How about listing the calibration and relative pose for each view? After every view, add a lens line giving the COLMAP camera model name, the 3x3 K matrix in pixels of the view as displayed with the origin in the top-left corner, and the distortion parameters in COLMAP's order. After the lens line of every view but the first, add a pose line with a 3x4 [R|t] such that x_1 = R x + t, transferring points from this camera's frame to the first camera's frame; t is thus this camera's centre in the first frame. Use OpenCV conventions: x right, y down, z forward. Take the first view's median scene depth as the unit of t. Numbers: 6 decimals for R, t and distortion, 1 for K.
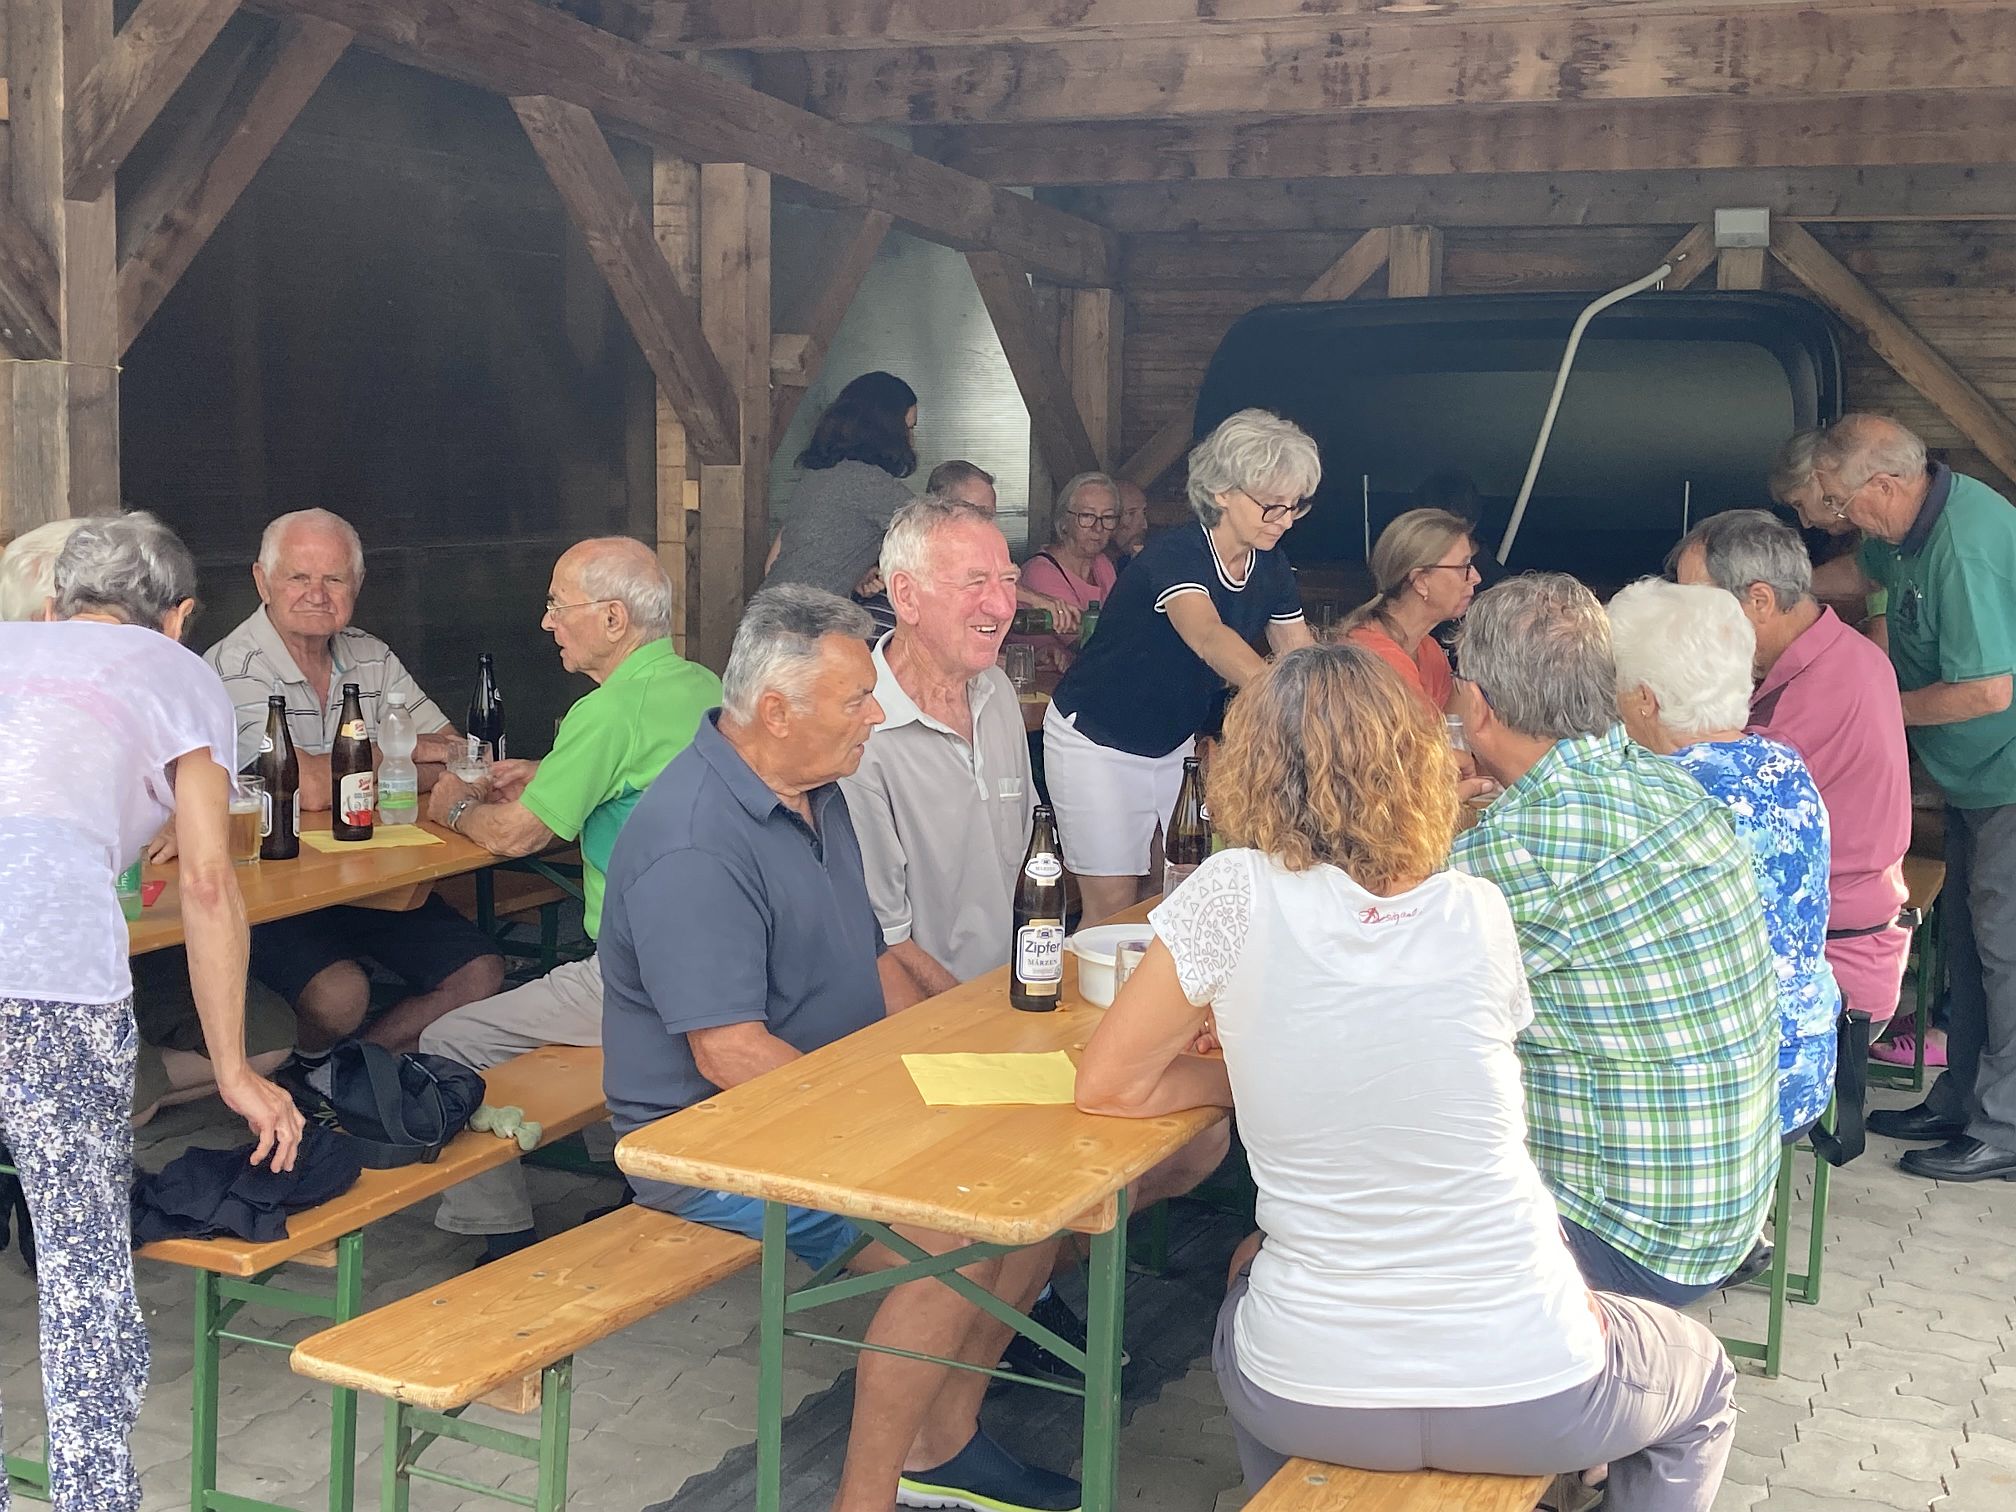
lens RADIAL K [[2774.5, 0, 940.5], [0, 2774.5, 746.5], [0, 0, 1]] dist [0.023571, 0.000000]
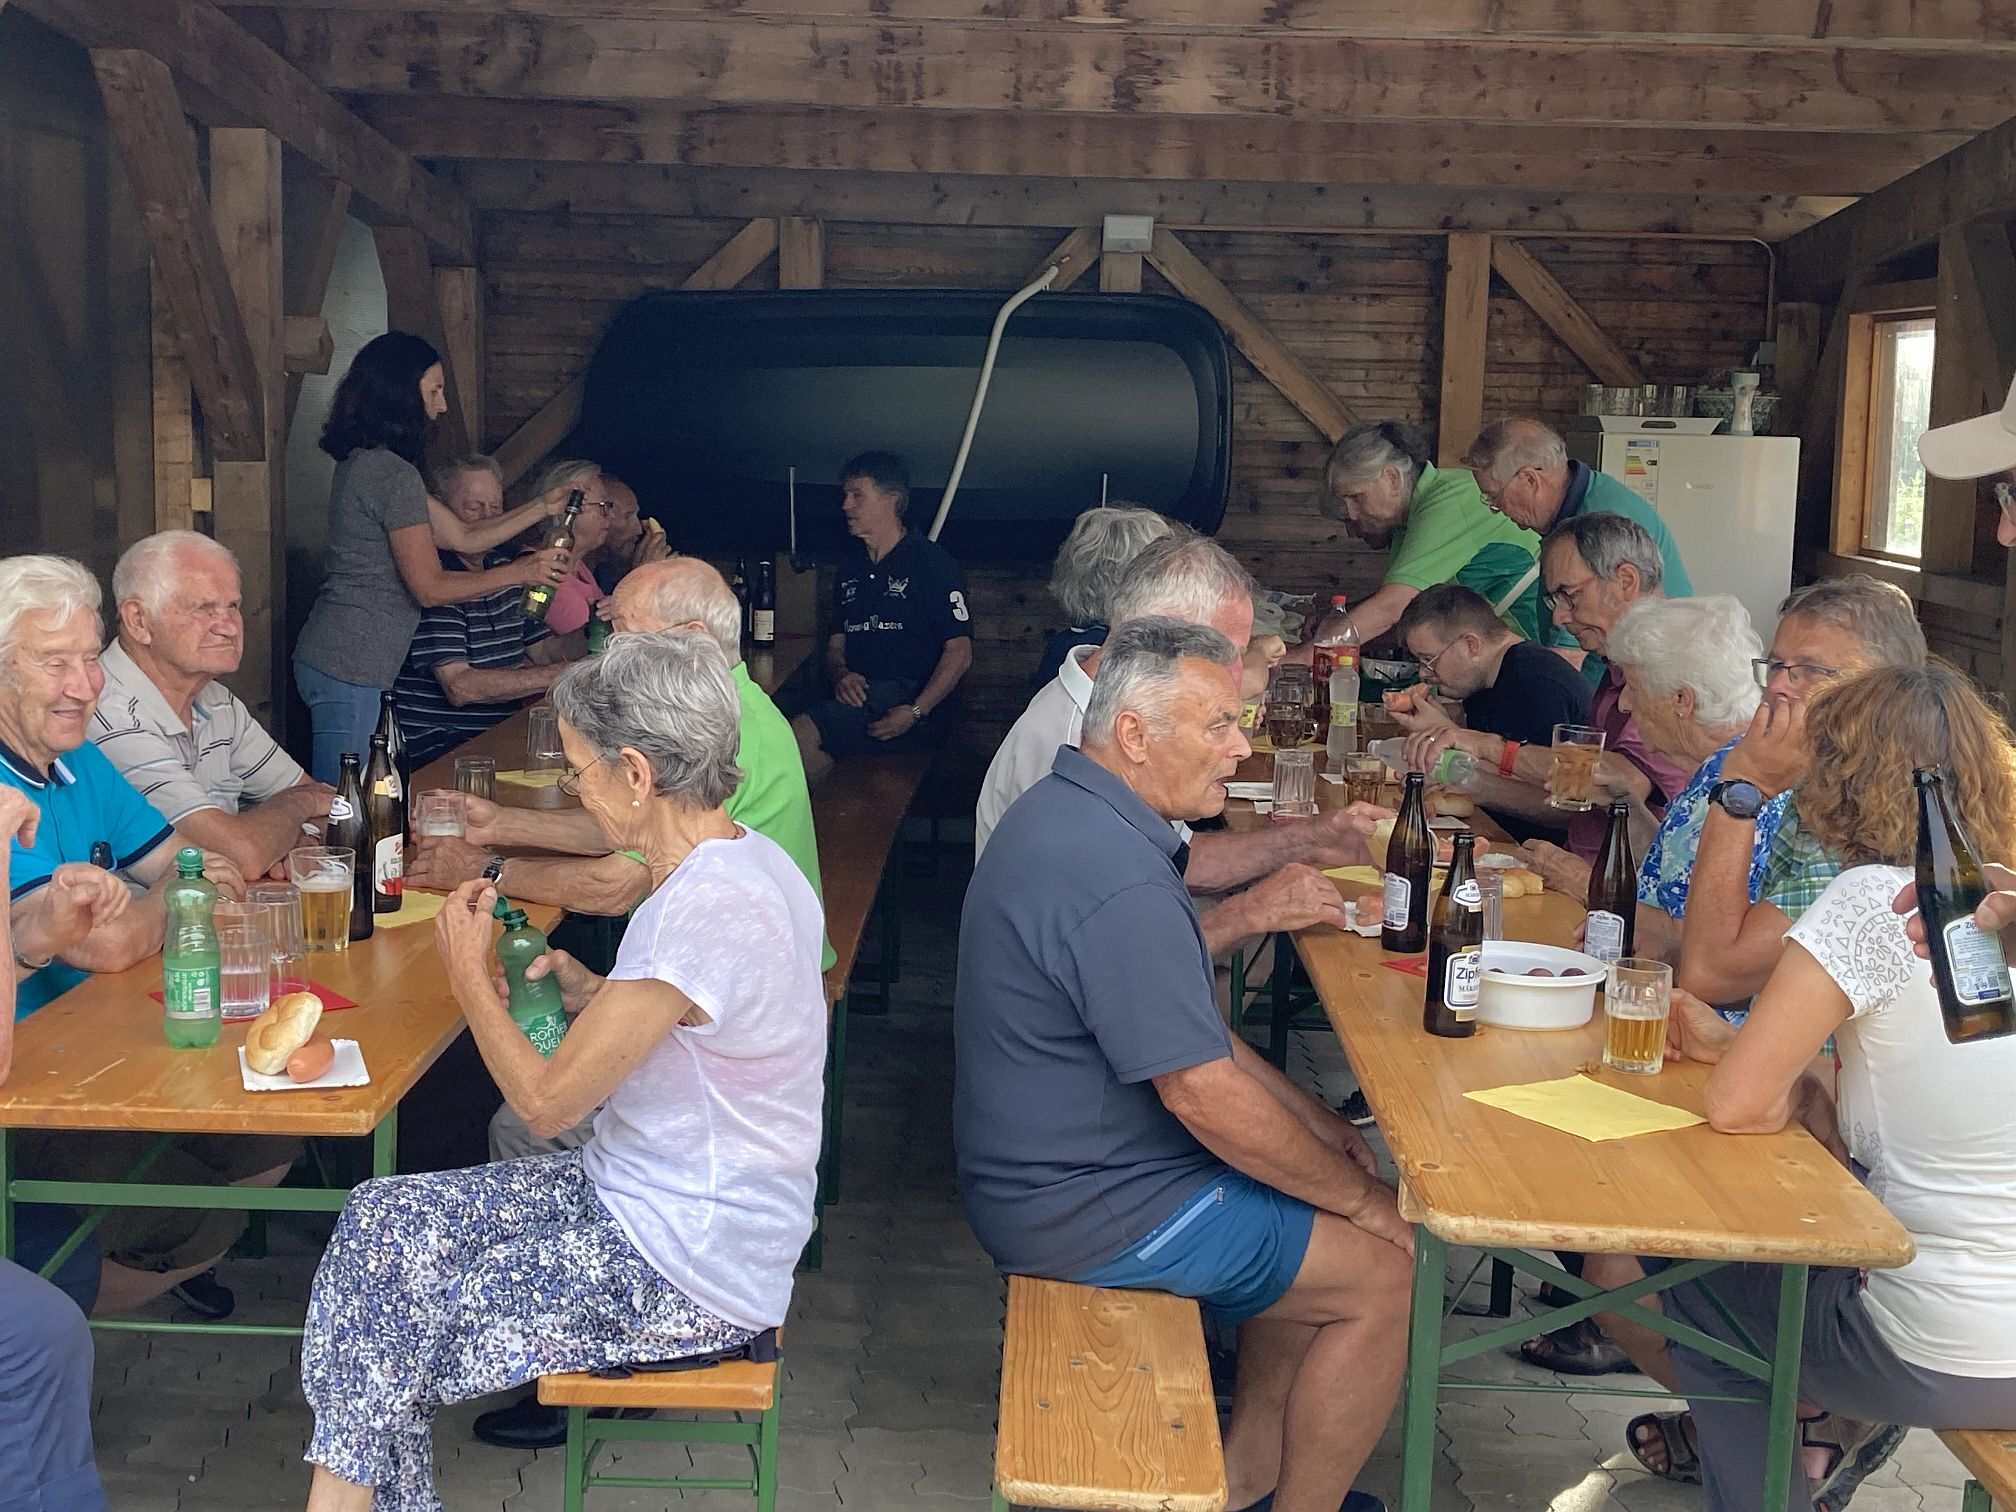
lens RADIAL K [[2774.5, 0, 1003.7], [0, 2774.5, 759.1], [0, 0, 1]] dist [0.023571, 0.000000]
pose [[0.900812, -0.049161, 0.431418, -0.256995], [0.041995, 0.998776, 0.026126, -0.018246], [-0.432174, -0.005417, 0.901774, 0.075817]]
